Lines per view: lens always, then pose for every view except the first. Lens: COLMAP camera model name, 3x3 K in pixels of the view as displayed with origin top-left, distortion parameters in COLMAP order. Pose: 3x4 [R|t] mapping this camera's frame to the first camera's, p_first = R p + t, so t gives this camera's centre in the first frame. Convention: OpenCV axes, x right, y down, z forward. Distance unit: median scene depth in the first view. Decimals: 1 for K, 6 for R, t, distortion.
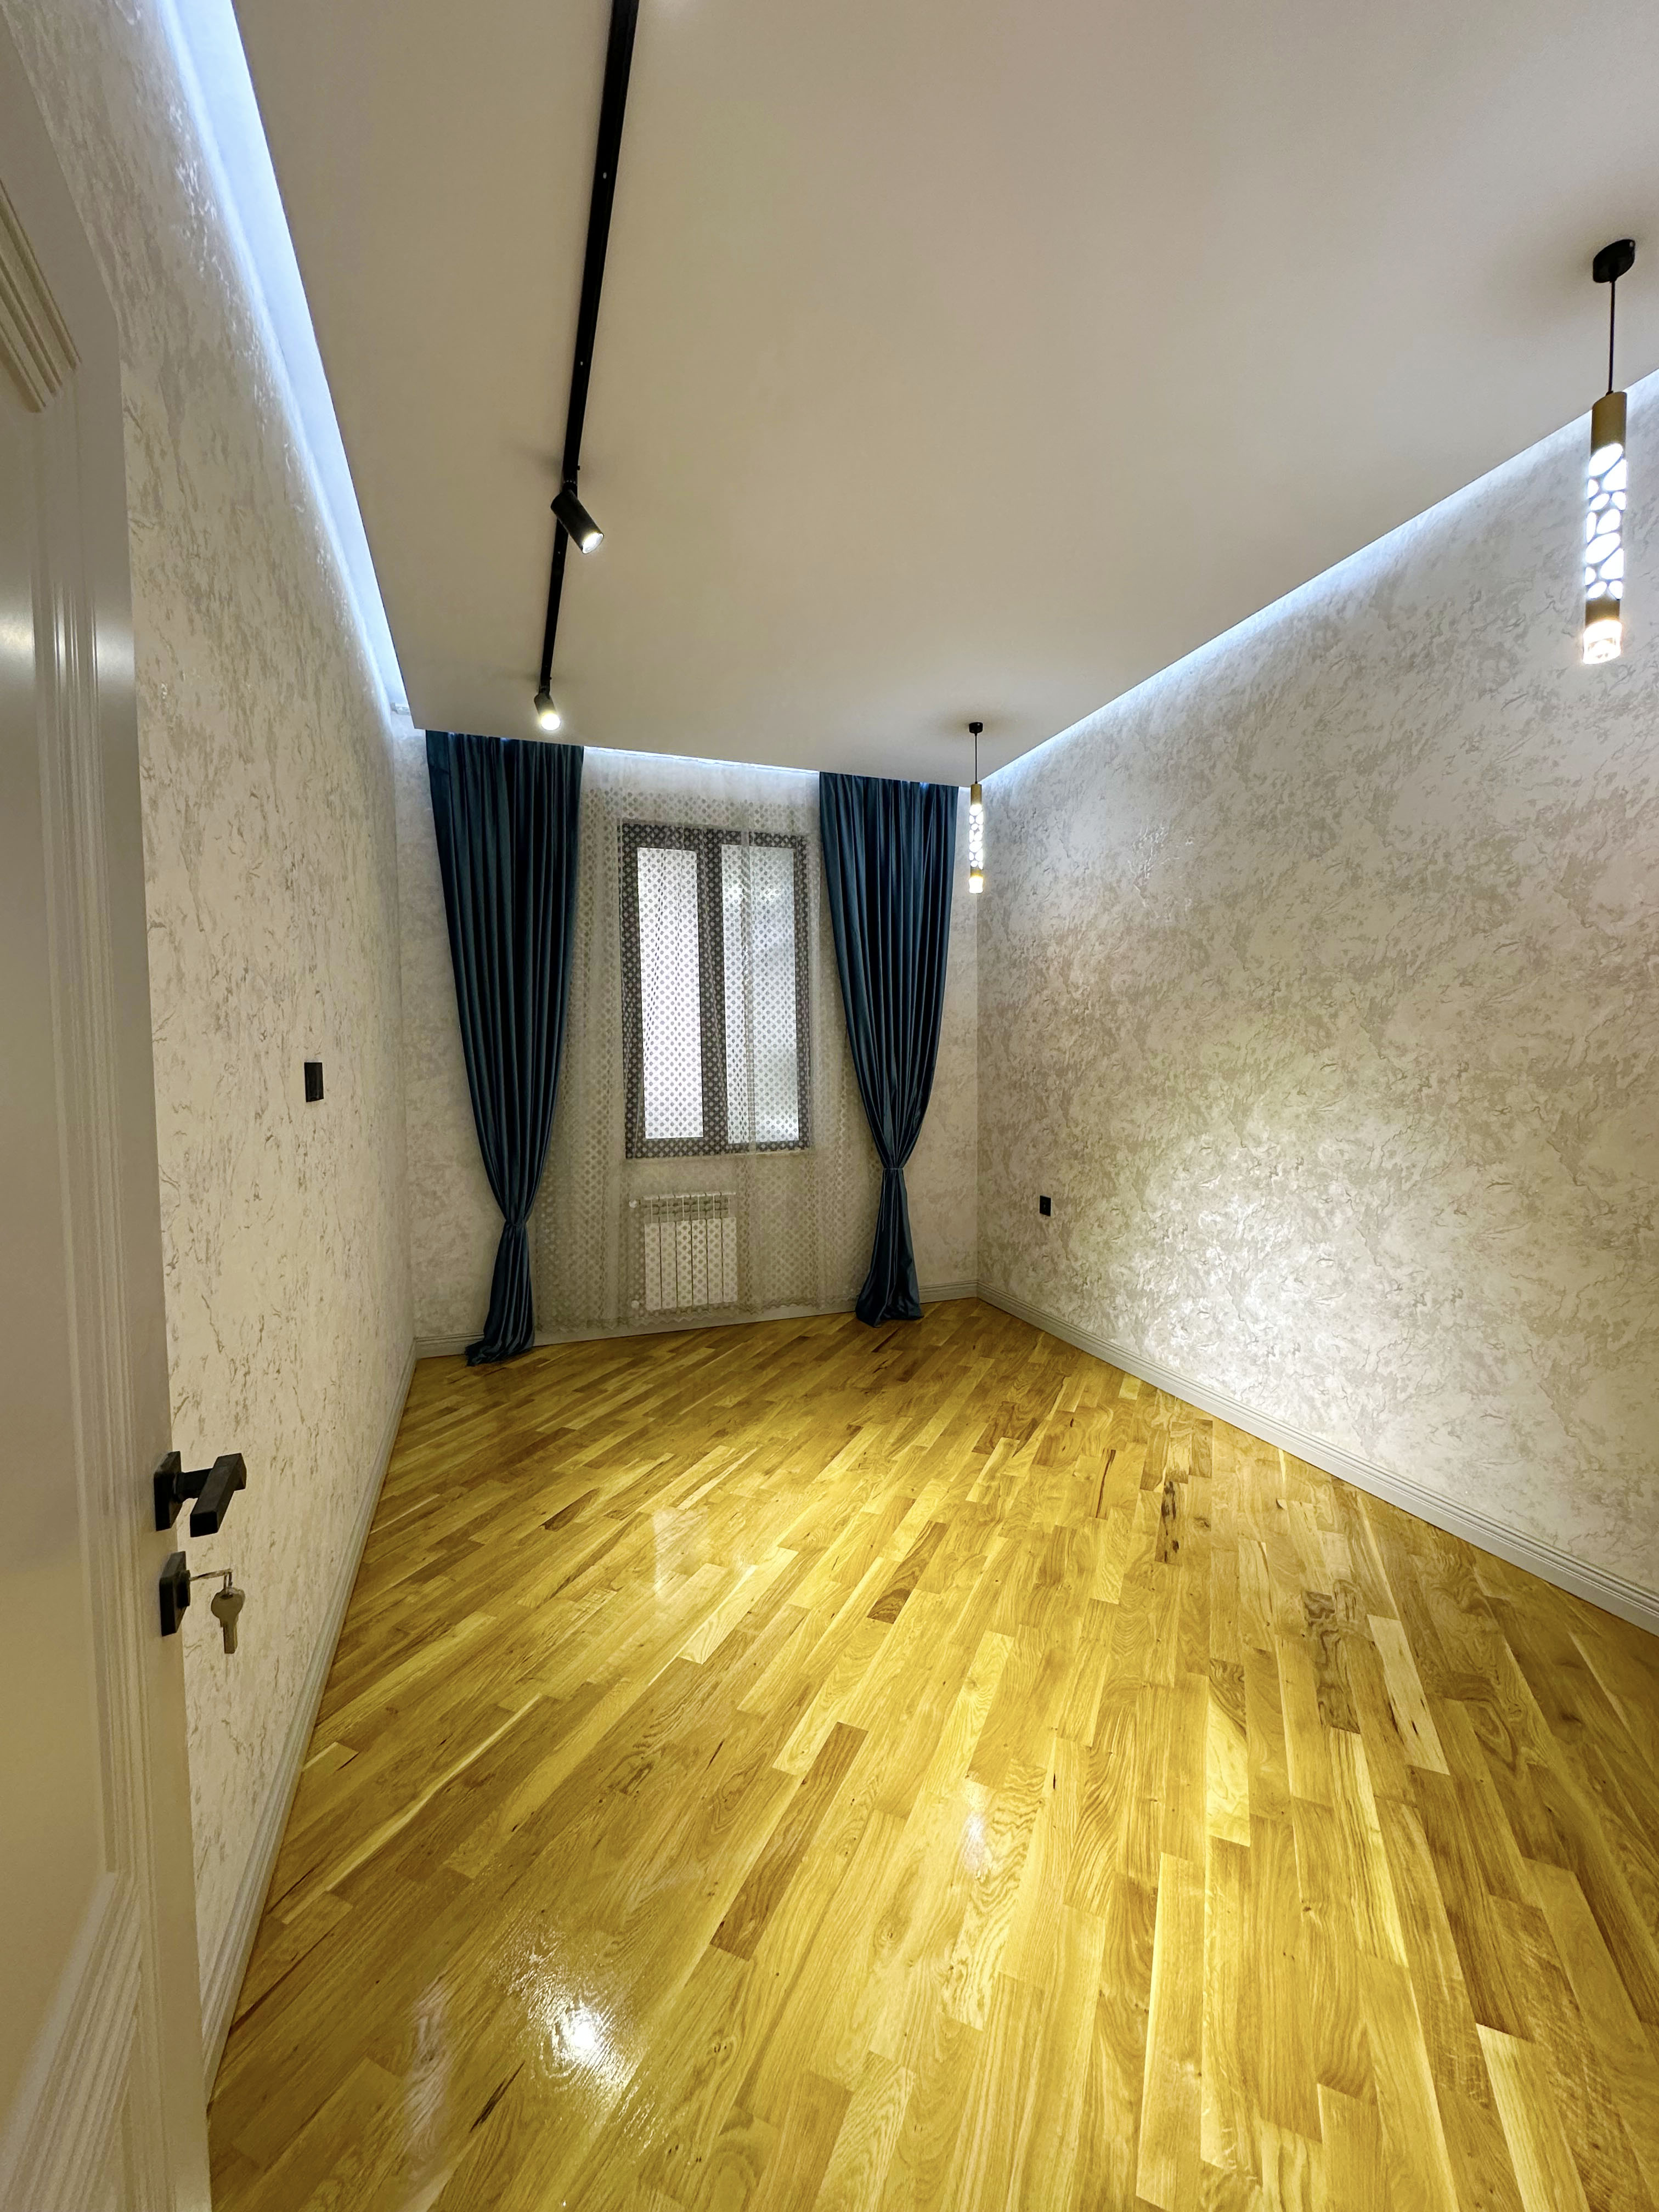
lens RADIAL K [[879.2, 0, 829.5], [0, 879.2, 1106.0], [0, 0, 1]] dist [-0.002583, 0.000050]
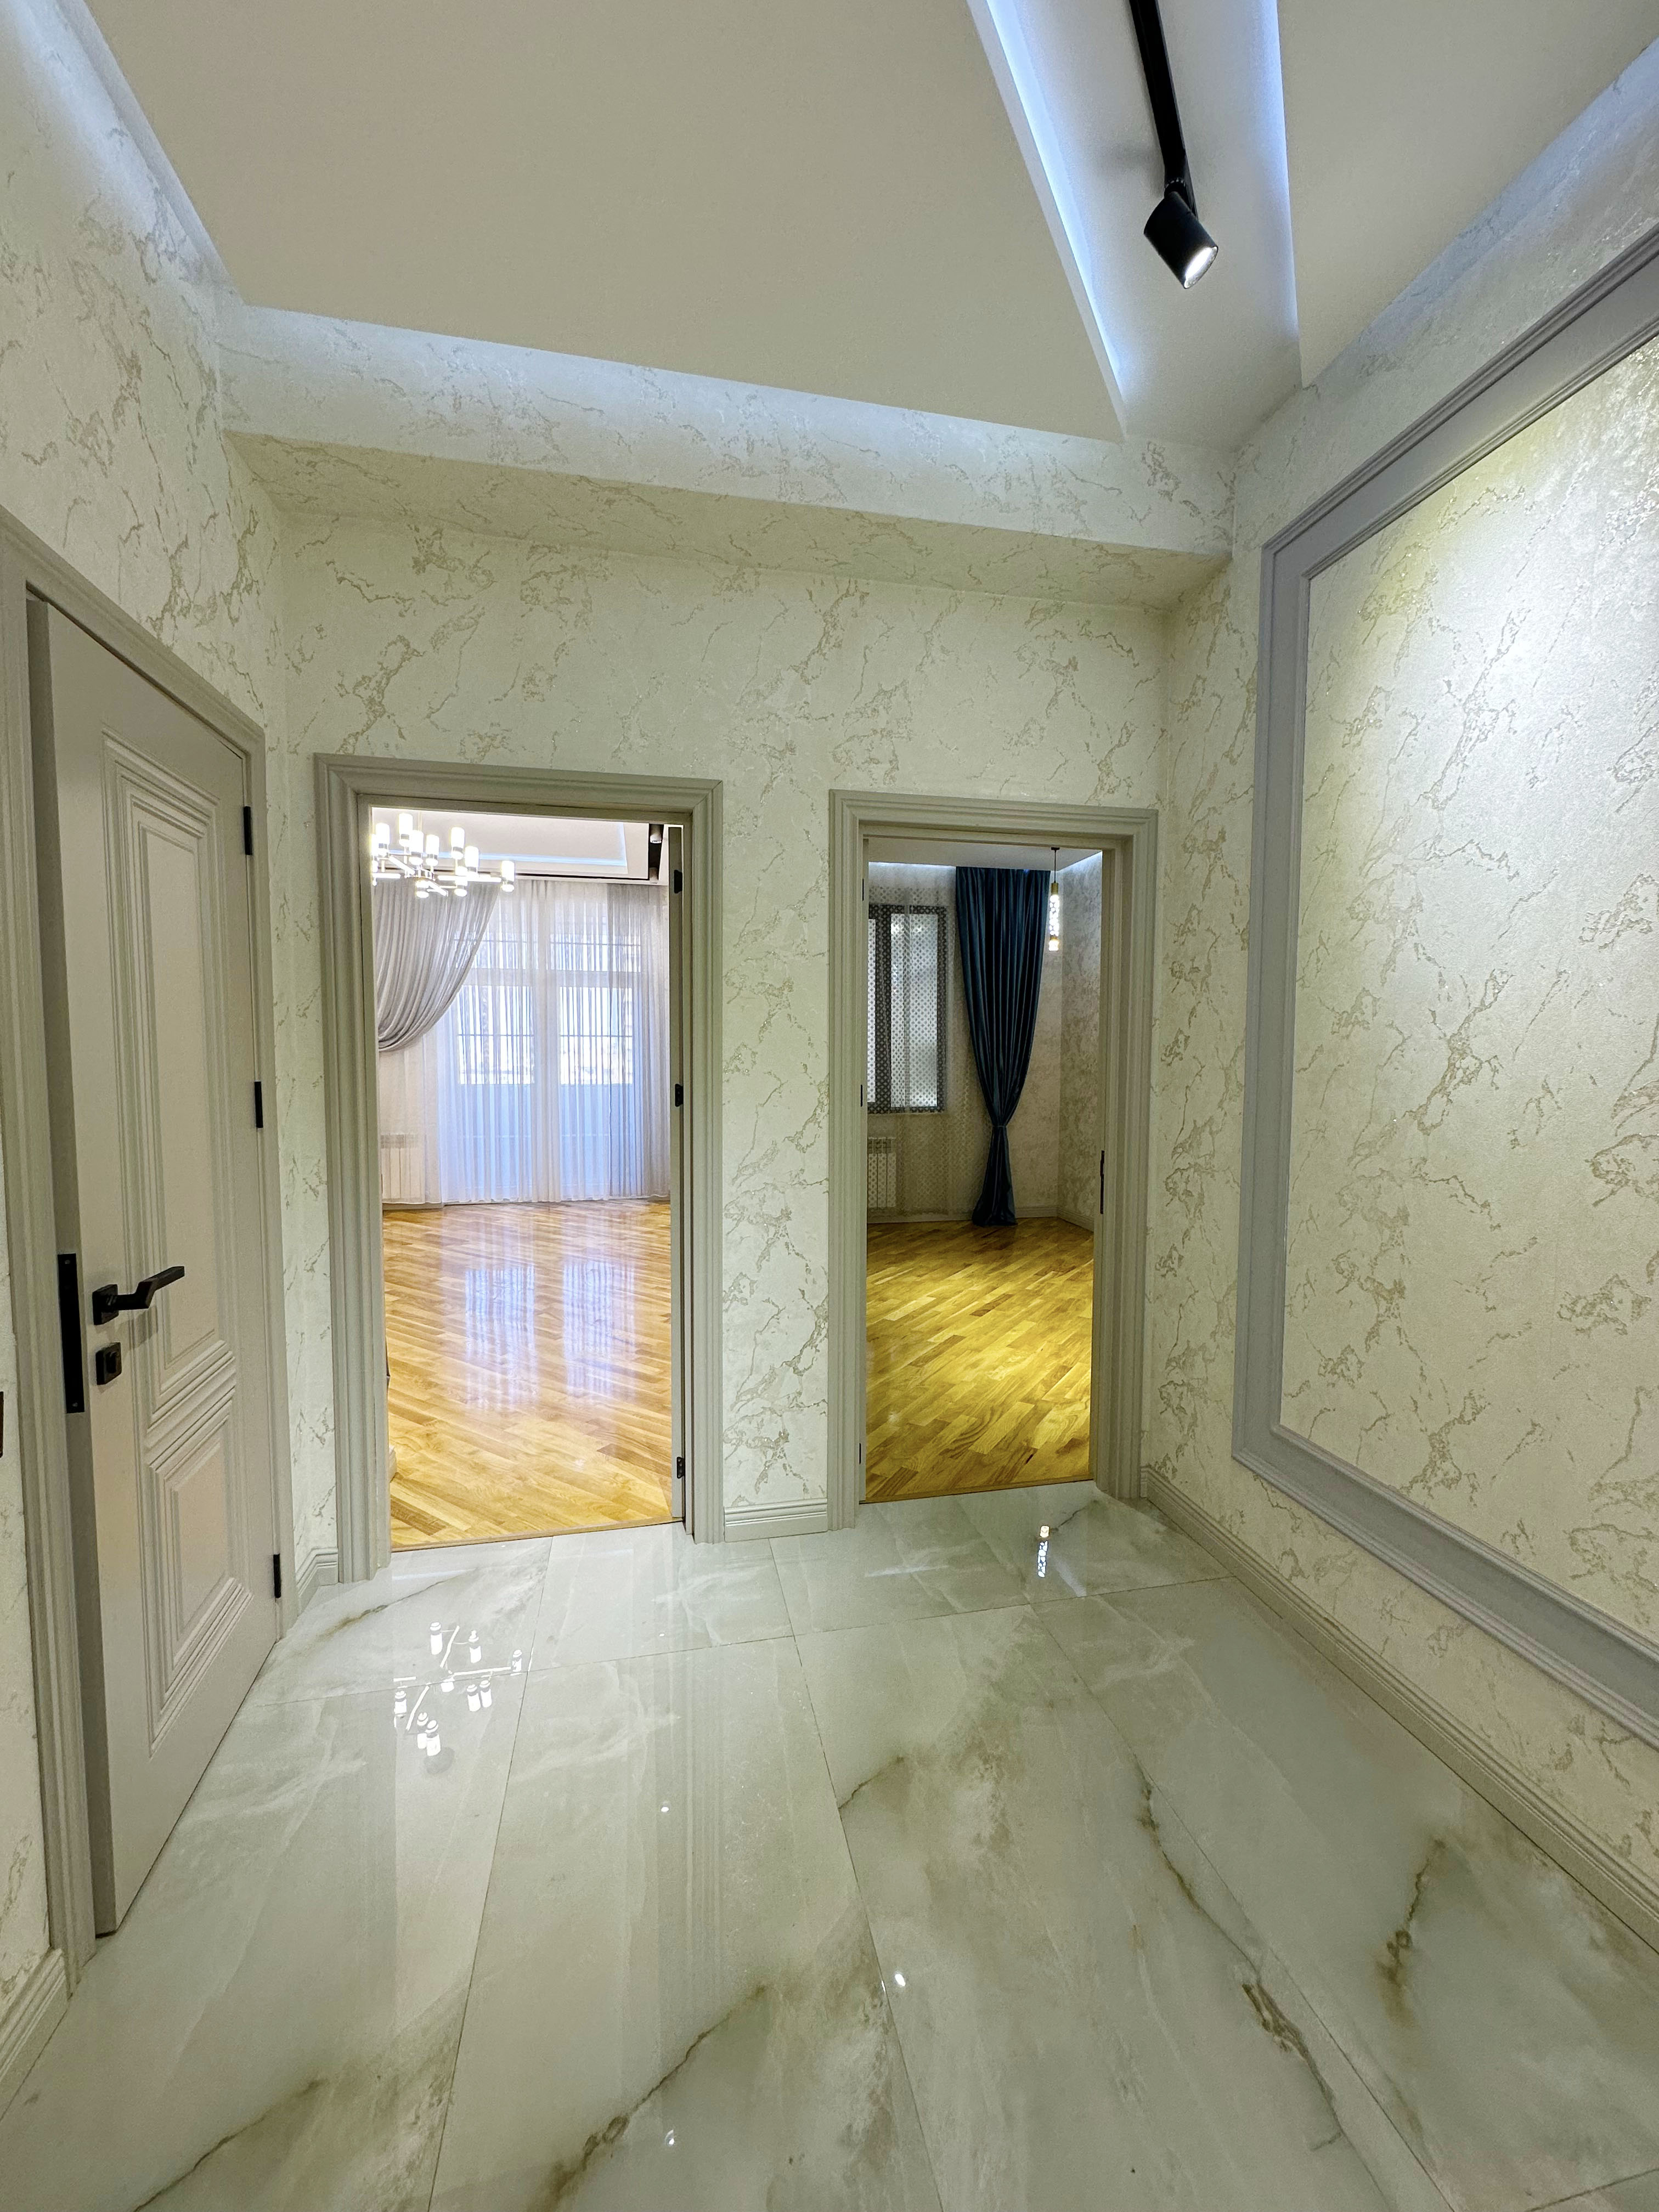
lens RADIAL K [[879.2, 0, 829.5], [0, 879.2, 1106.0], [0, 0, 1]] dist [-0.002583, 0.000050]
pose [[0.988913, 0.021784, -0.146889, 0.006913], [-0.020033, 0.999710, 0.013386, 0.035097], [0.147138, -0.010295, 0.989062, -0.851483]]
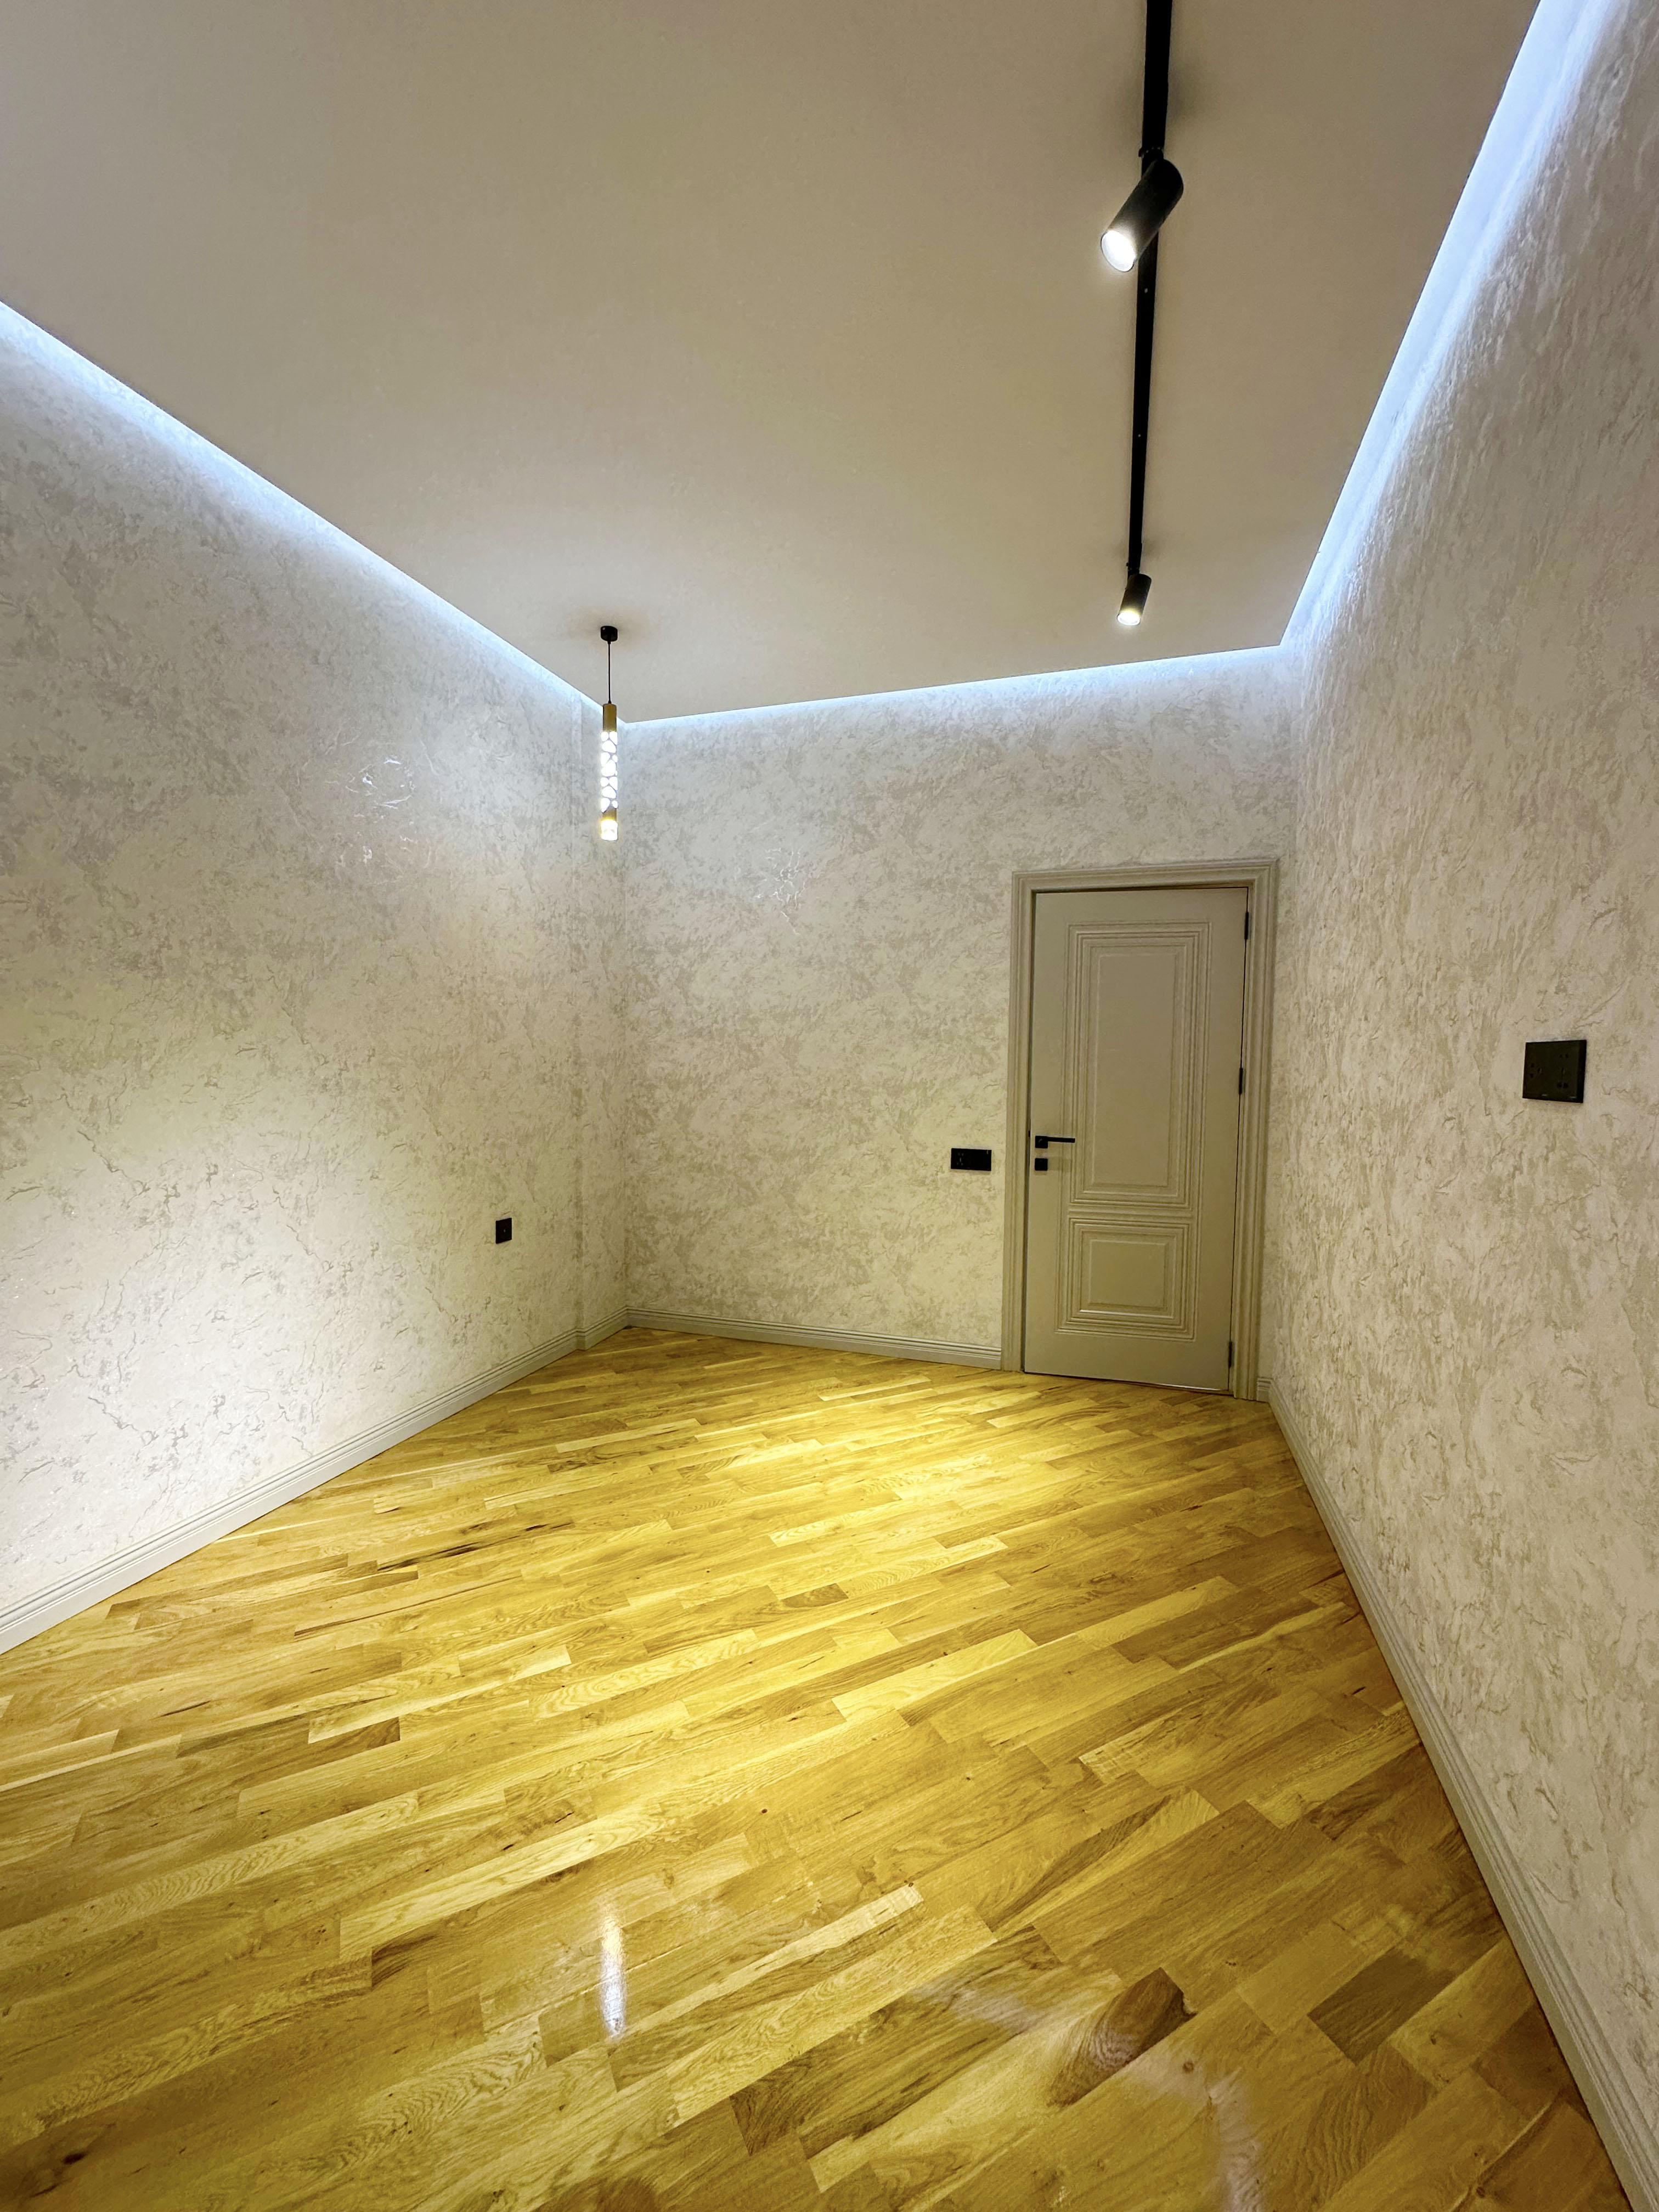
lens RADIAL K [[879.2, 0, 829.5], [0, 879.2, 1106.0], [0, 0, 1]] dist [-0.002583, 0.000050]
pose [[-0.784906, -0.035579, 0.618593, -0.393367], [0.026971, 0.995442, 0.091477, -0.052184], [-0.619028, 0.088485, -0.780369, 1.265530]]
